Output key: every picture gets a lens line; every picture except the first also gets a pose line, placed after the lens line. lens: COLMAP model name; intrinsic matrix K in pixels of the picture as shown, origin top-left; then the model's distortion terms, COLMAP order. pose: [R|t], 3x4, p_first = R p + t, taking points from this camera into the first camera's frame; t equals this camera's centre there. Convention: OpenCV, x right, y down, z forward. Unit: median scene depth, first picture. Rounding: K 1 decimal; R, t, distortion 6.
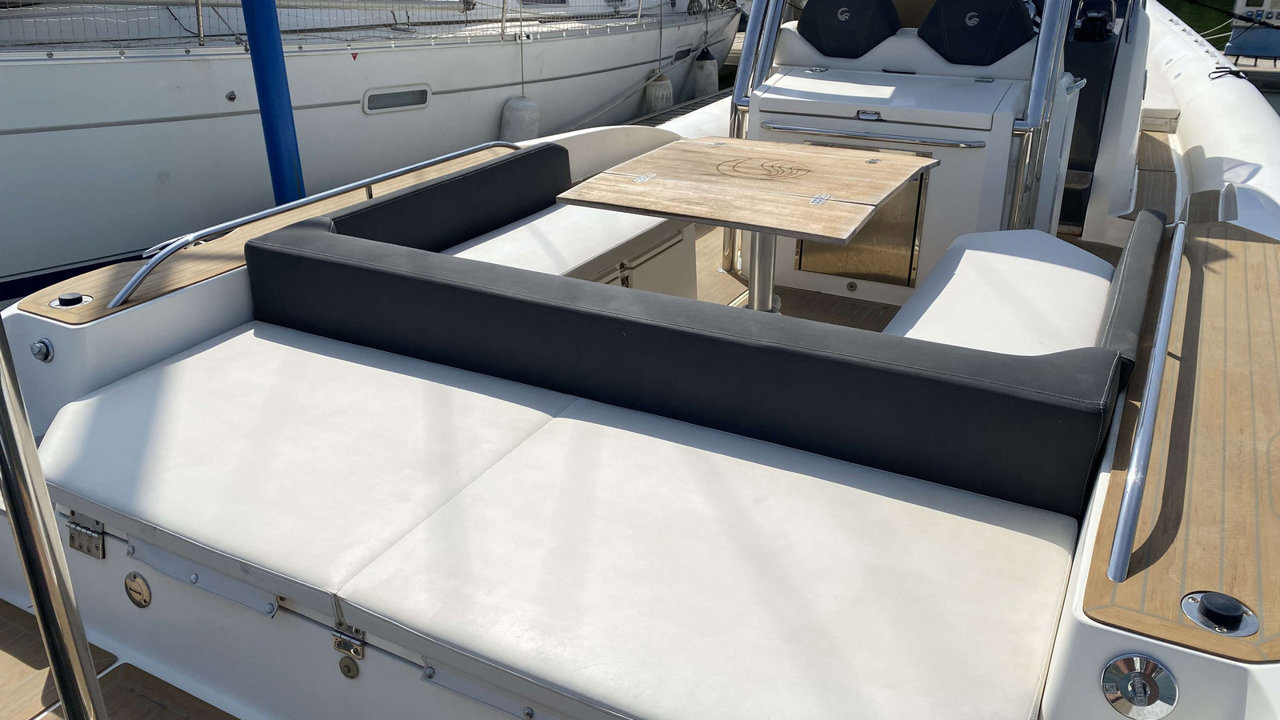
lens RADIAL K [[1015.7, 0, 637.6], [0, 1015.7, 355.7], [0, 0, 1]] dist [0.012224, -0.005507]
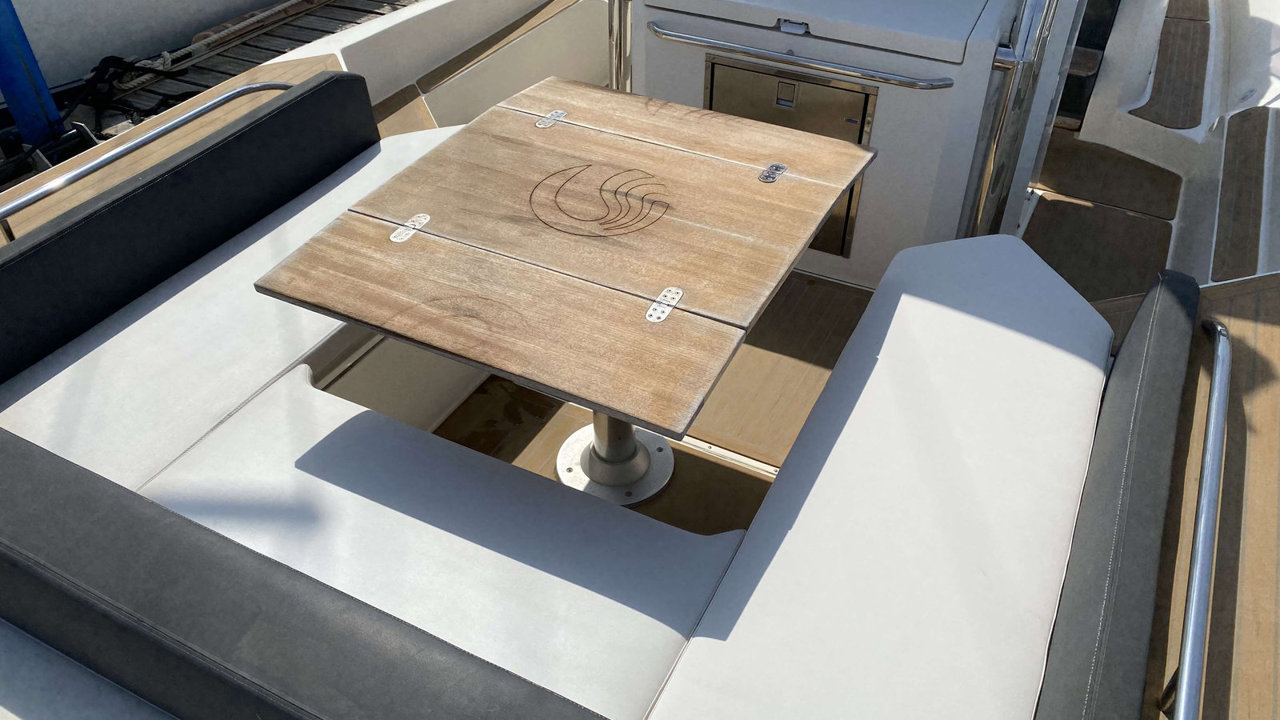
lens RADIAL K [[1015.7, 0, 630.4], [0, 1015.7, 356.0], [0, 0, 1]] dist [0.012224, -0.005507]
pose [[0.999901, -0.008053, 0.011577, 0.110765], [0.004653, 0.963337, 0.268253, -0.215204], [-0.013313, -0.268173, 0.963279, 0.279166]]
